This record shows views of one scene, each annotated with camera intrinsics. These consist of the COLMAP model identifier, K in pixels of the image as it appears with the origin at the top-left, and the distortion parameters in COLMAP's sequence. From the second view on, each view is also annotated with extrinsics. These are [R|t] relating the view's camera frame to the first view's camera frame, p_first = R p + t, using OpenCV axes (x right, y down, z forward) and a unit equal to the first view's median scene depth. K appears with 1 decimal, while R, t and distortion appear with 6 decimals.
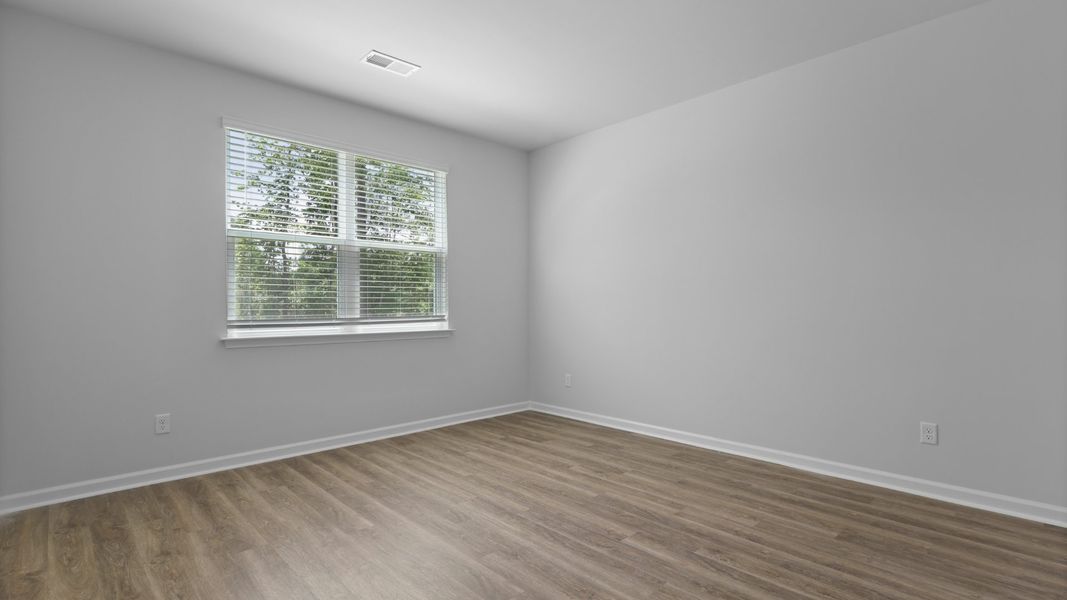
lens RADIAL K [[498.8, 0, 533.5], [0, 498.8, 300.0], [0, 0, 1]] dist [-0.001444, -0.000010]
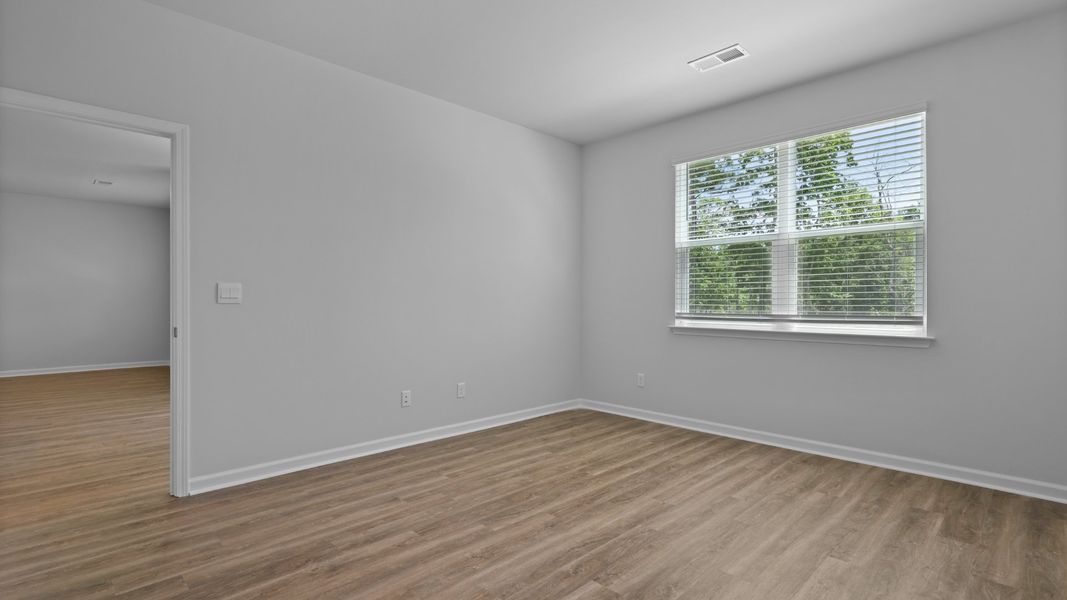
lens RADIAL K [[499.1, 0, 533.4], [0, 499.1, 303.2], [0, 0, 1]] dist [0.001339, 0.000418]
pose [[0.033849, 0.008317, -0.999392, 0.675652], [0.008167, 0.999930, 0.008598, 0.002690], [0.999394, -0.008453, 0.033779, 0.582162]]
